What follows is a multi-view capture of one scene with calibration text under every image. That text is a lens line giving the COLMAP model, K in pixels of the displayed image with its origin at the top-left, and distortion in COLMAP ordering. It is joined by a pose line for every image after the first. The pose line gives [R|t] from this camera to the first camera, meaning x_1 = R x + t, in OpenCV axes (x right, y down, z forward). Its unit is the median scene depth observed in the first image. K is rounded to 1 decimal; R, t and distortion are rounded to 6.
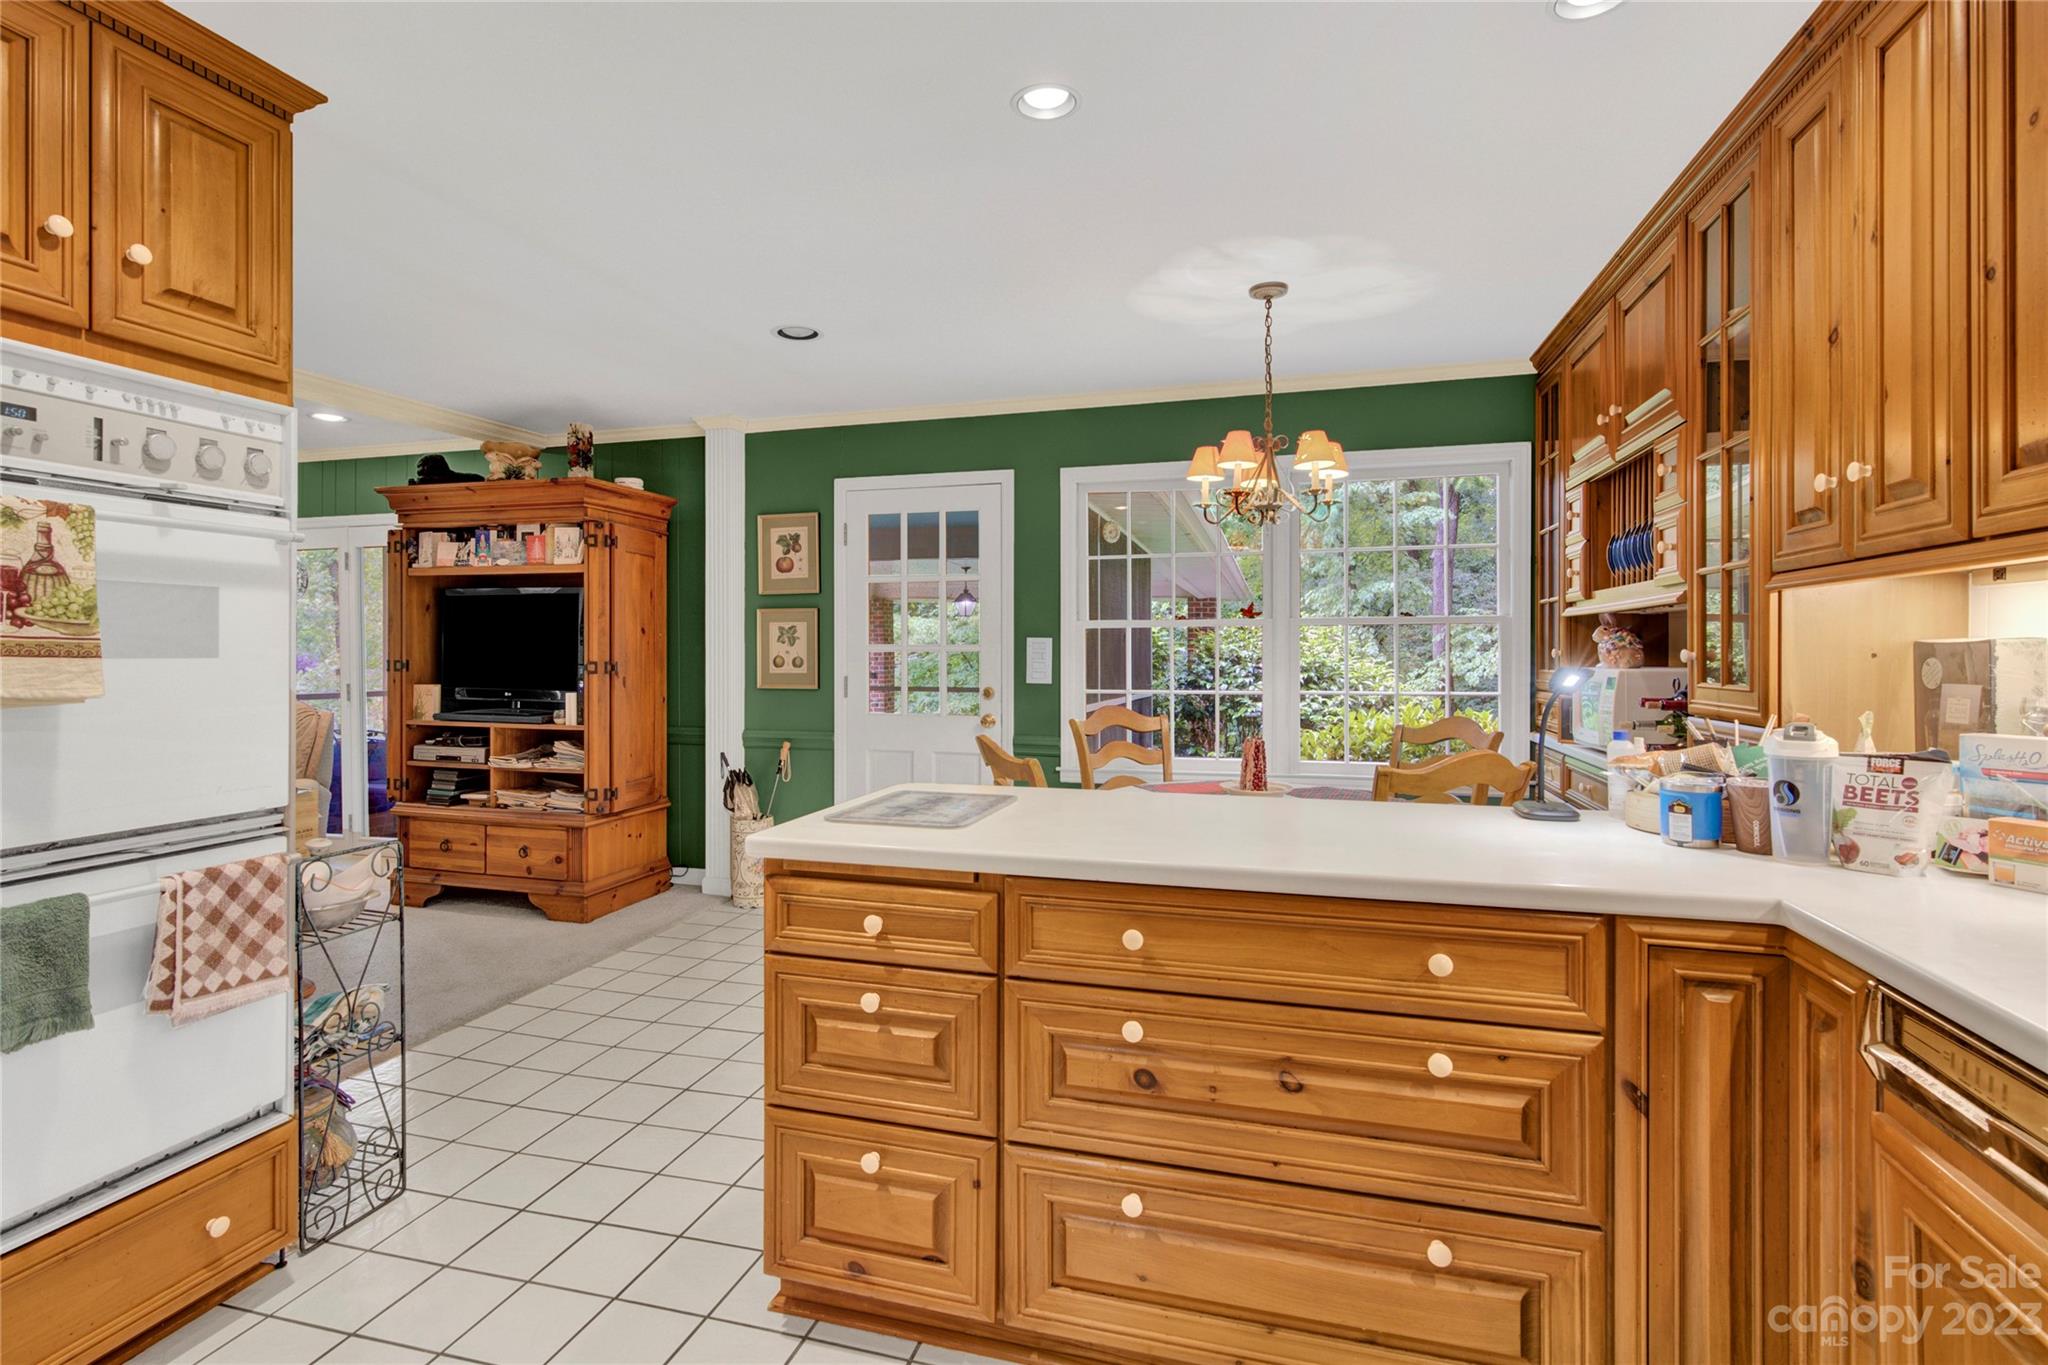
lens RADIAL K [[962.2, 0, 1029.9], [0, 962.2, 649.2], [0, 0, 1]] dist [-0.010128, 0.001685]
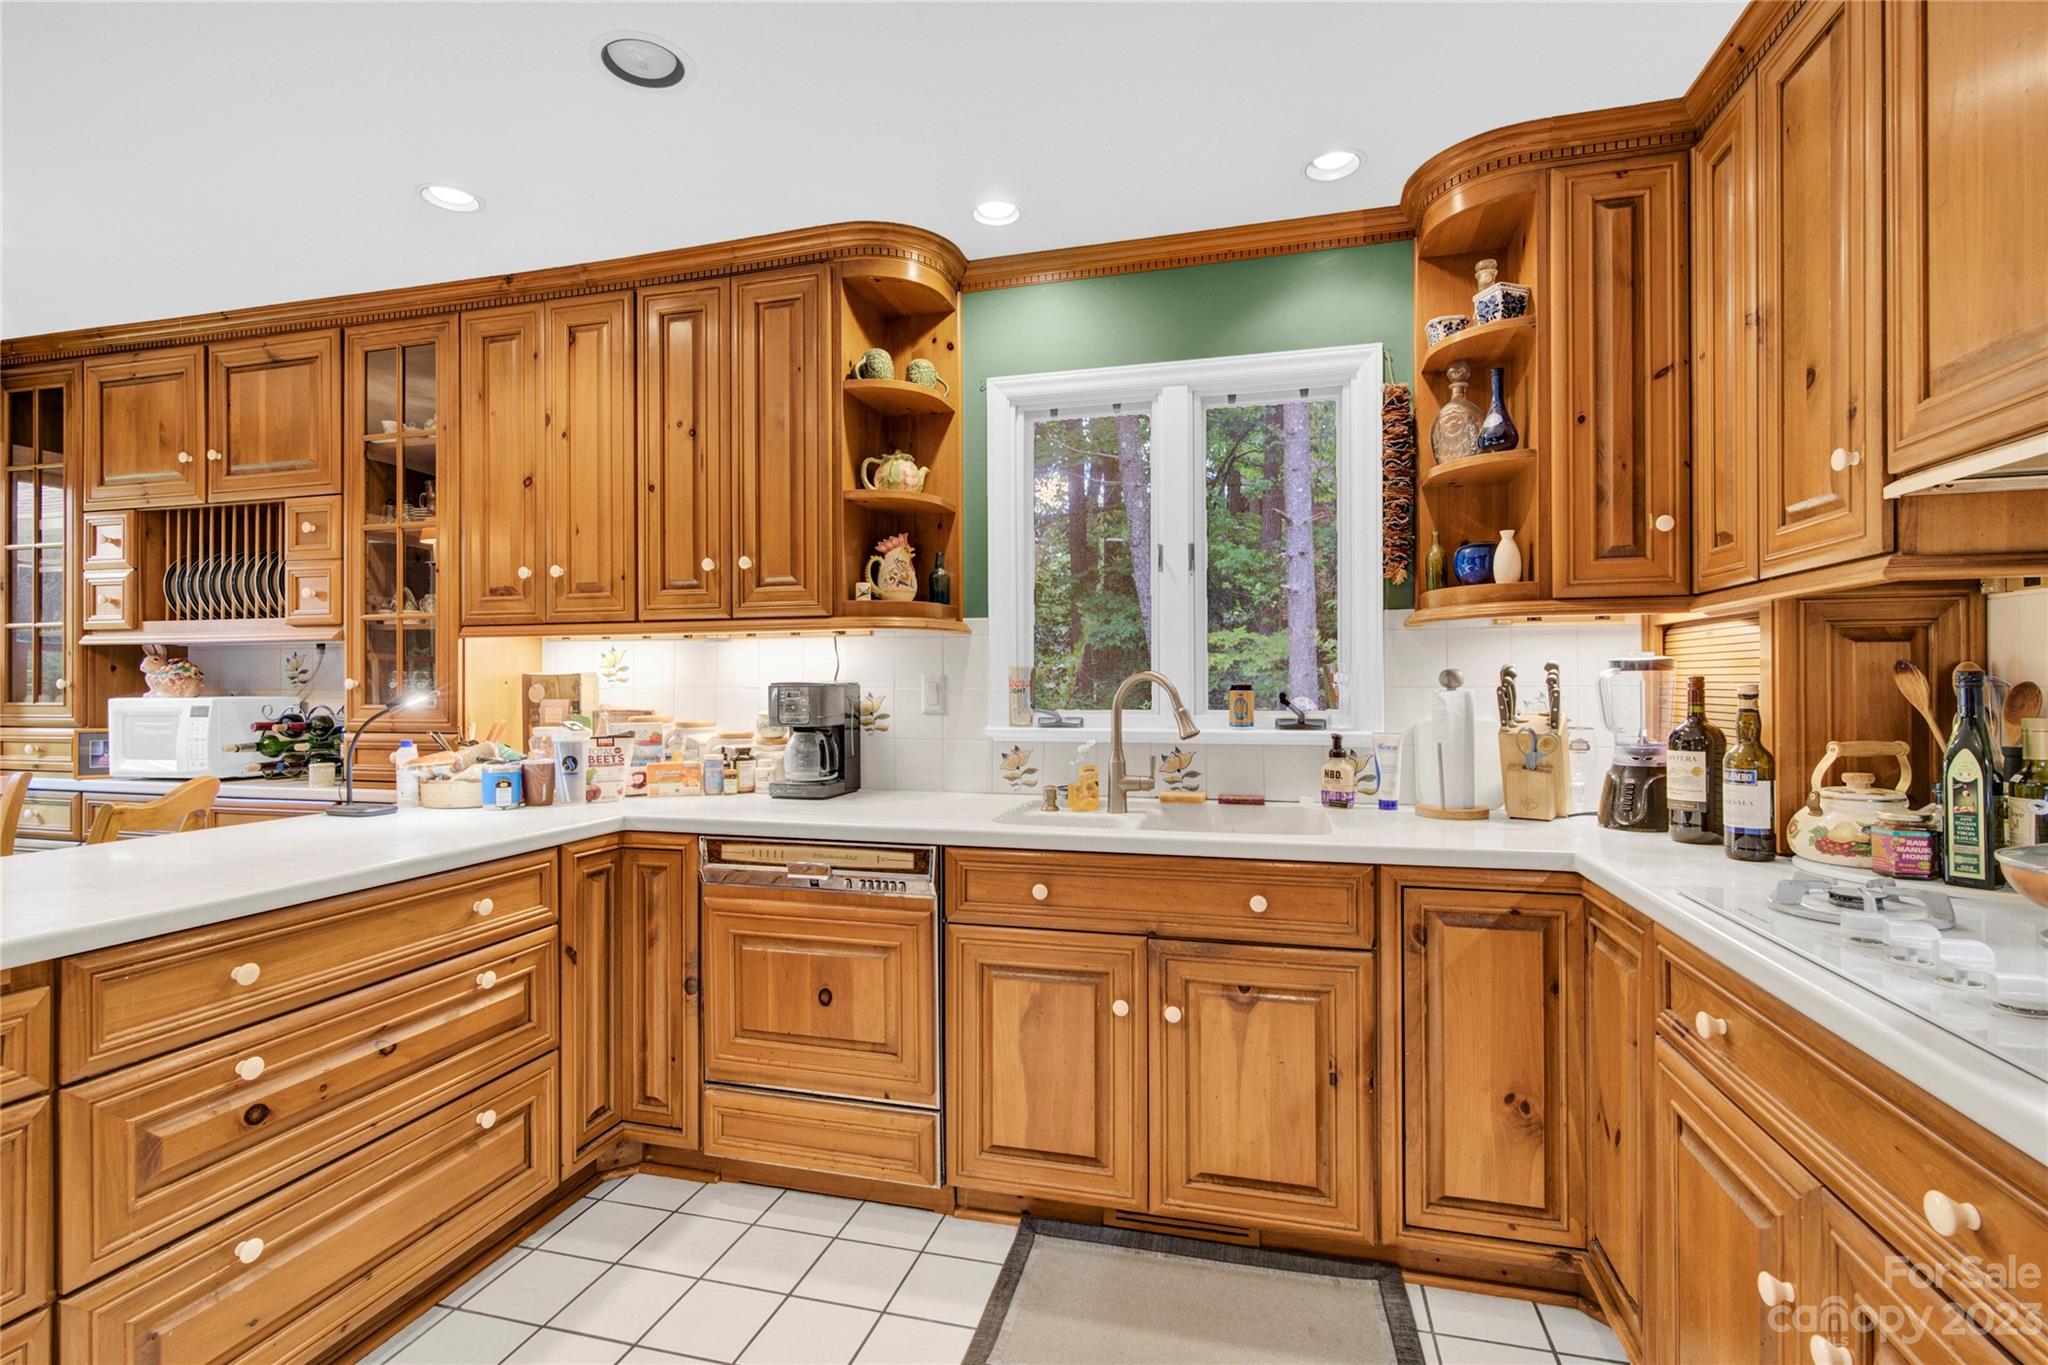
lens RADIAL K [[962.2, 0, 1008.9], [0, 962.2, 686.4], [0, 0, 1]] dist [-0.010128, 0.001685]
pose [[-0.011672, -0.002521, 0.999929, -0.846214], [0.002456, 0.999994, 0.002550, 0.013139], [-0.999929, 0.002486, -0.011666, 0.244155]]
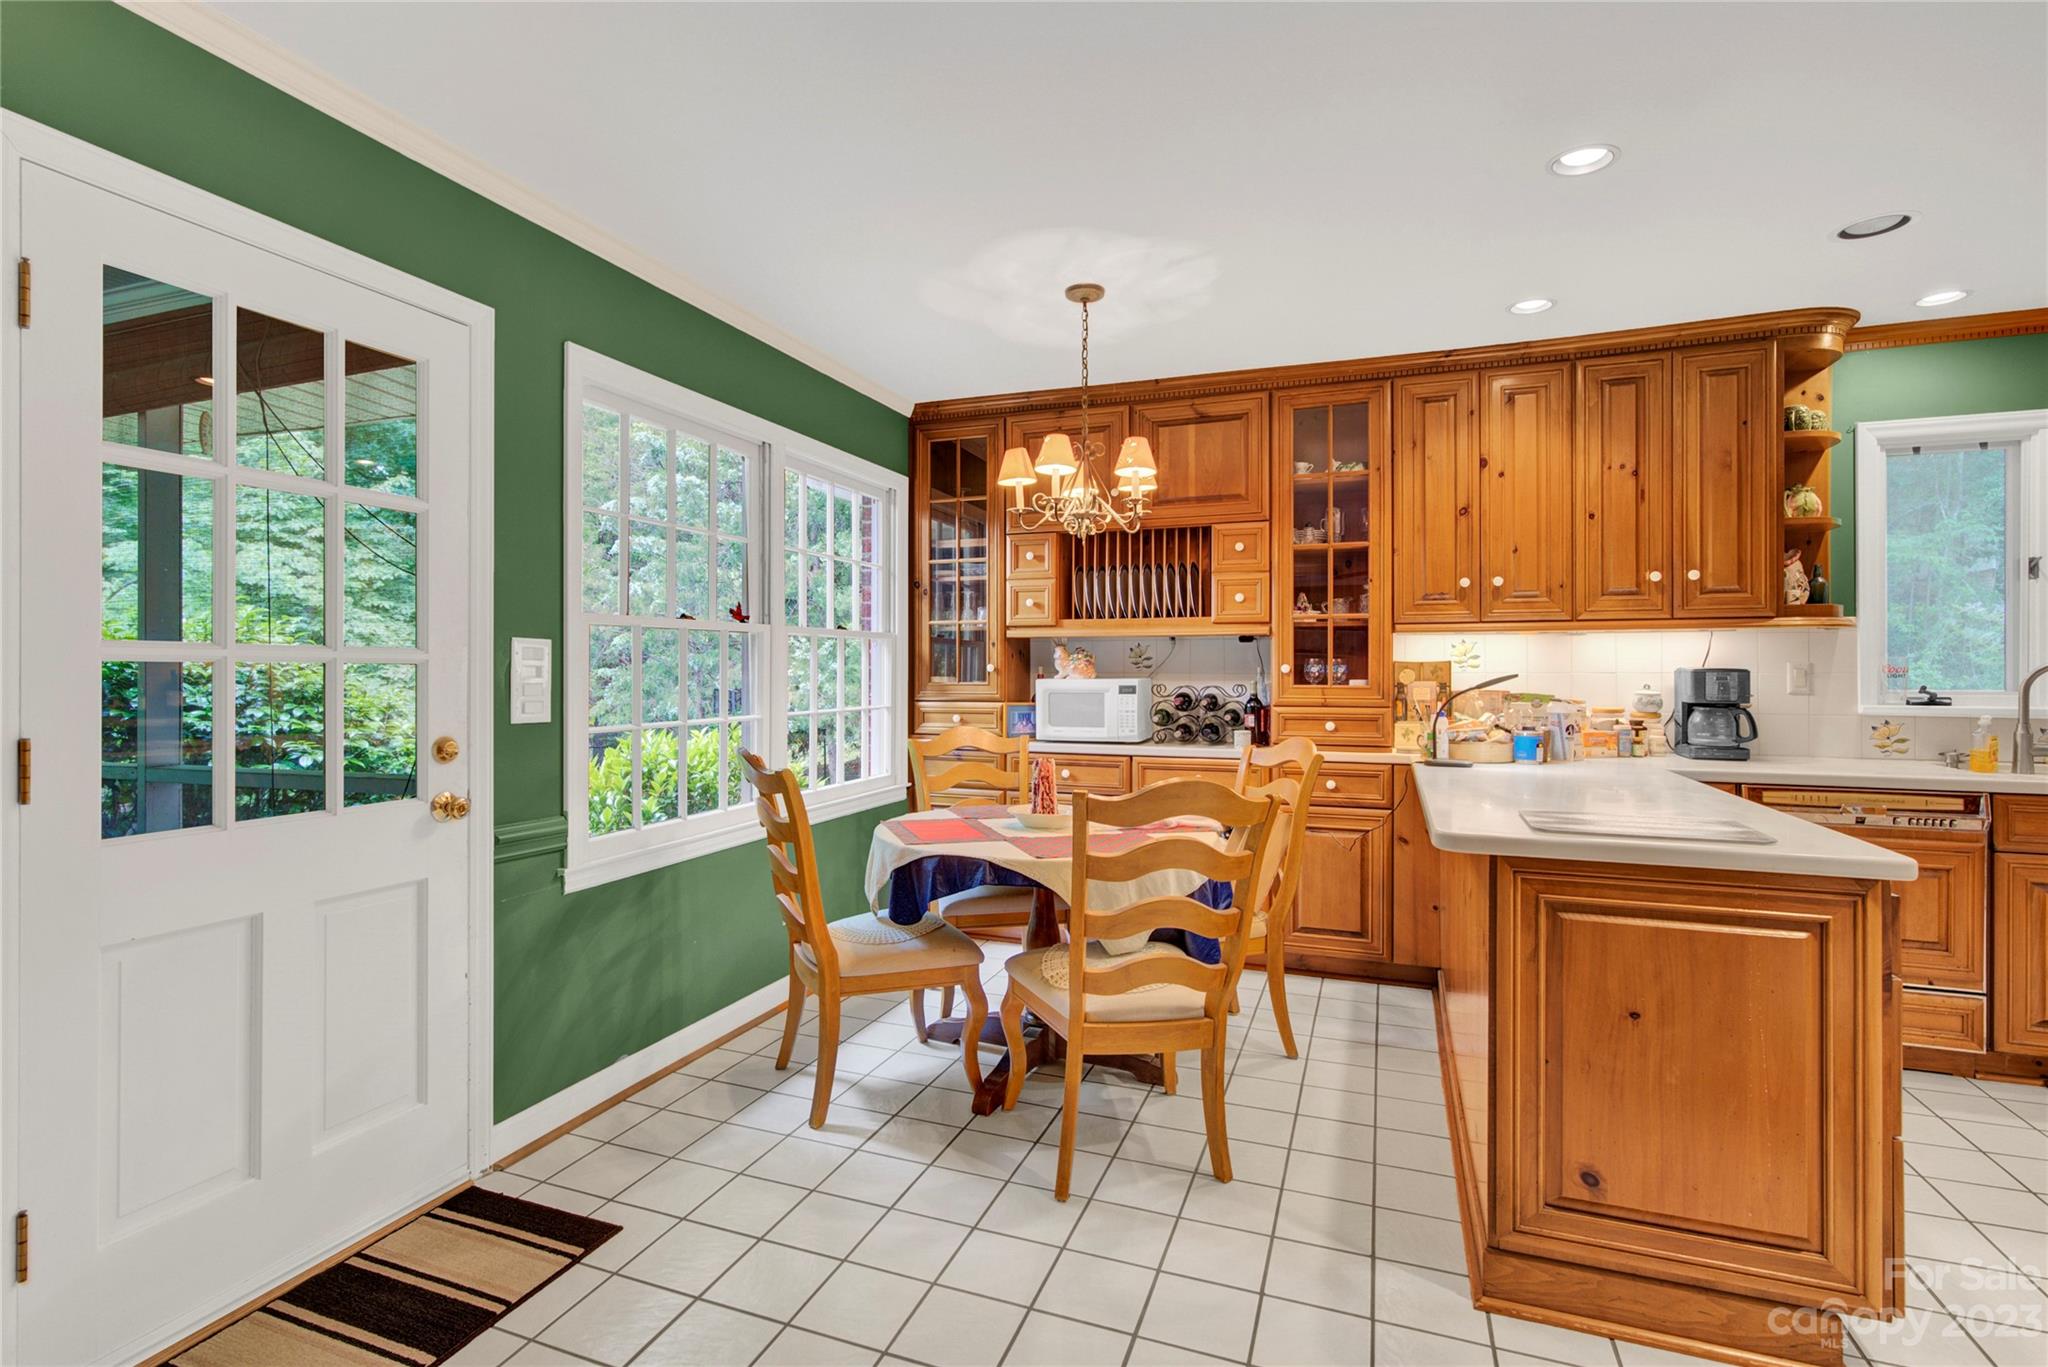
lens RADIAL K [[962.2, 0, 1024.5], [0, 962.2, 673.6], [0, 0, 1]] dist [-0.010128, 0.001685]
pose [[0.101297, -0.001984, 0.994854, -1.428686], [-0.000920, 0.999997, 0.002087, 0.017923], [-0.994856, -0.001127, 0.101295, 1.915378]]
